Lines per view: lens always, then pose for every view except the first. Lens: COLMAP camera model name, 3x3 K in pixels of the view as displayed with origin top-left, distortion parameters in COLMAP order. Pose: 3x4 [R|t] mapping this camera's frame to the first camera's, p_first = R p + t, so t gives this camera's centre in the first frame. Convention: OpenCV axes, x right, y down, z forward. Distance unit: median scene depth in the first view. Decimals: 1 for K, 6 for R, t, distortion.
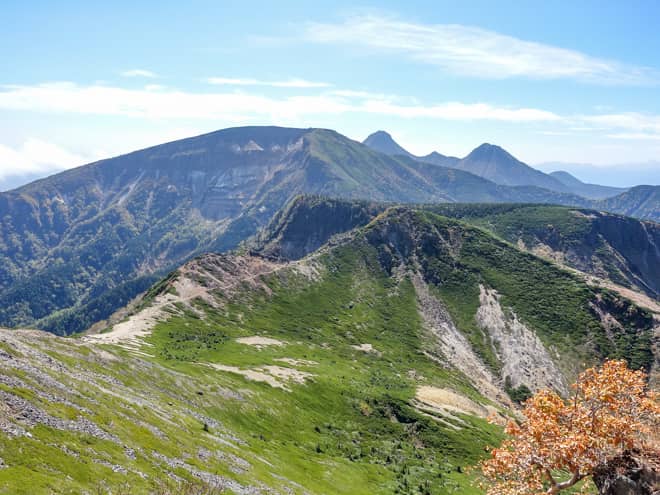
lens RADIAL K [[541.5, 0, 348.2], [0, 541.5, 249.2], [0, 0, 1]] dist [0.010251, 0.001929]
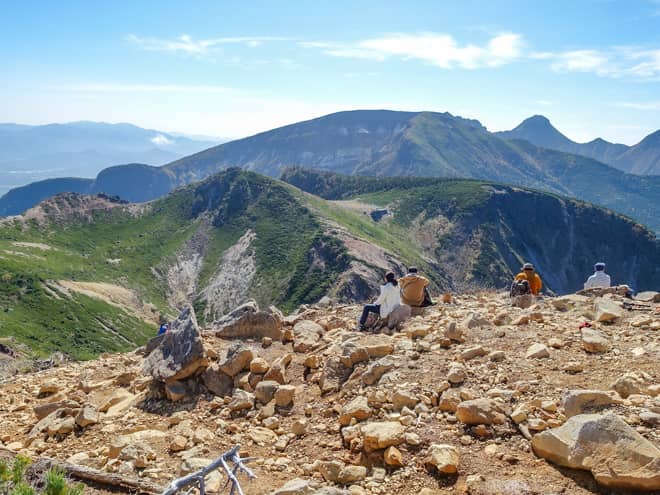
lens RADIAL K [[549.8, 0, 330.0], [0, 549.8, 247.5], [0, 0, 1]] dist [0.008227, -0.000976]
pose [[0.933778, 0.078472, -0.349142, 0.163464], [-0.072515, 0.996912, 0.030123, 0.010801], [0.350428, -0.002810, 0.936586, -0.017692]]
